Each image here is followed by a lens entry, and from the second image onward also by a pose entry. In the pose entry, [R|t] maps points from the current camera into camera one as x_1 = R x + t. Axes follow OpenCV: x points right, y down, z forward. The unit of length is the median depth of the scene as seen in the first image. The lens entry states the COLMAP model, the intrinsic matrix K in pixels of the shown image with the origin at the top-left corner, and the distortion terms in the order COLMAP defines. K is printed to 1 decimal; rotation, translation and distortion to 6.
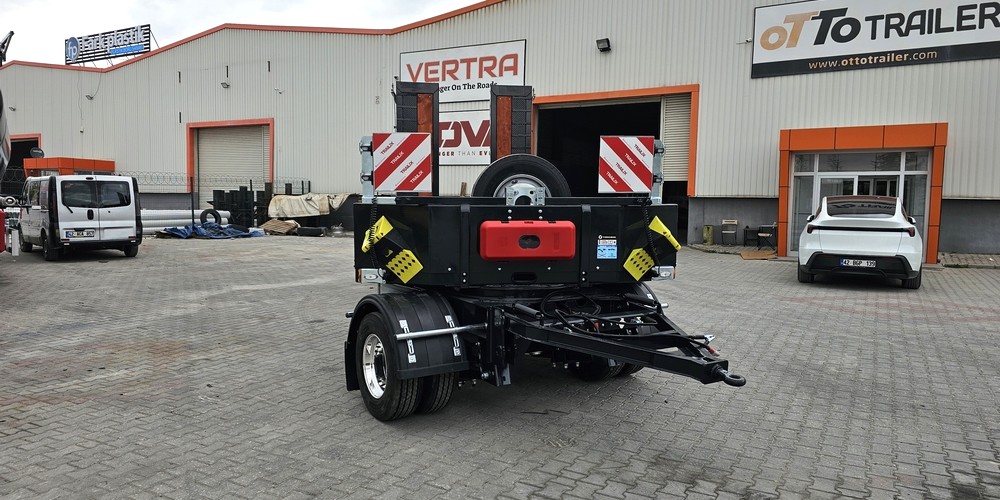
lens RADIAL K [[666.3, 0, 503.6], [0, 666.3, 251.2], [0, 0, 1]] dist [0.076919, -0.067676]
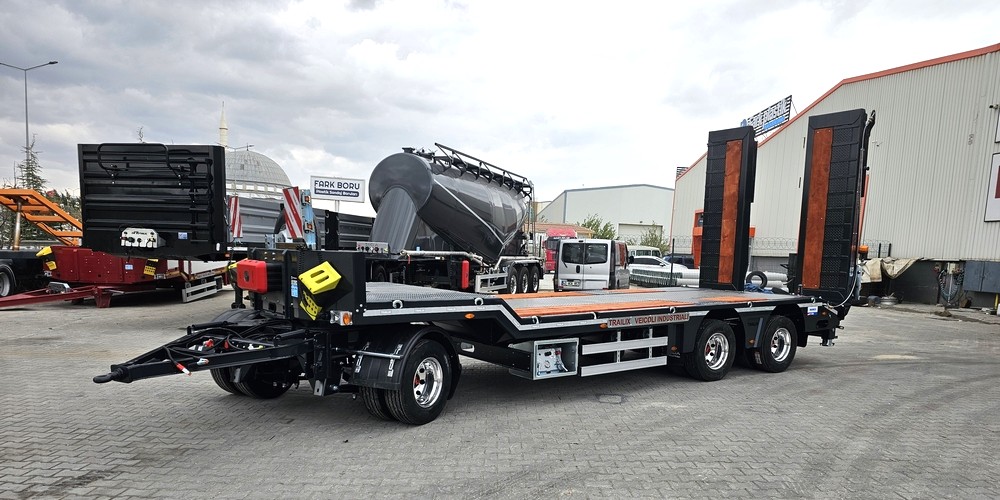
lens RADIAL K [[669.1, 0, 503.8], [0, 669.1, 333.2], [0, 0, 1]] dist [0.044342, -0.009305]
pose [[0.494374, 0.112753, -0.861905, 0.355976], [-0.094487, 0.992647, 0.075660, -0.012860], [0.864099, 0.044035, 0.501393, 0.197113]]
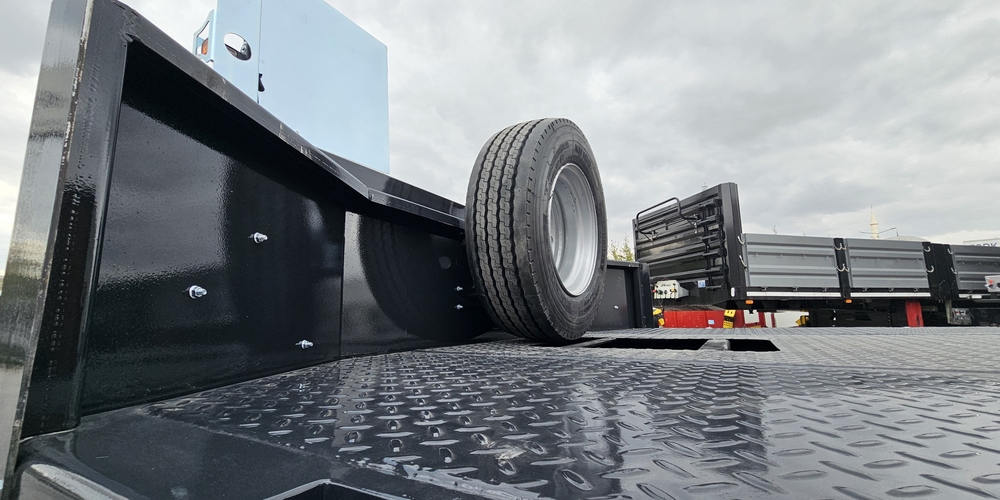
lens RADIAL K [[408.7, 0, 500.8], [0, 408.7, 248.5], [0, 0, 1]] dist [-0.002240, 0.000668]
pose [[-0.576736, -0.126699, -0.807046, 0.076023], [-0.058537, 0.991770, -0.113867, -0.006975], [0.814831, -0.018429, -0.579406, 0.307116]]
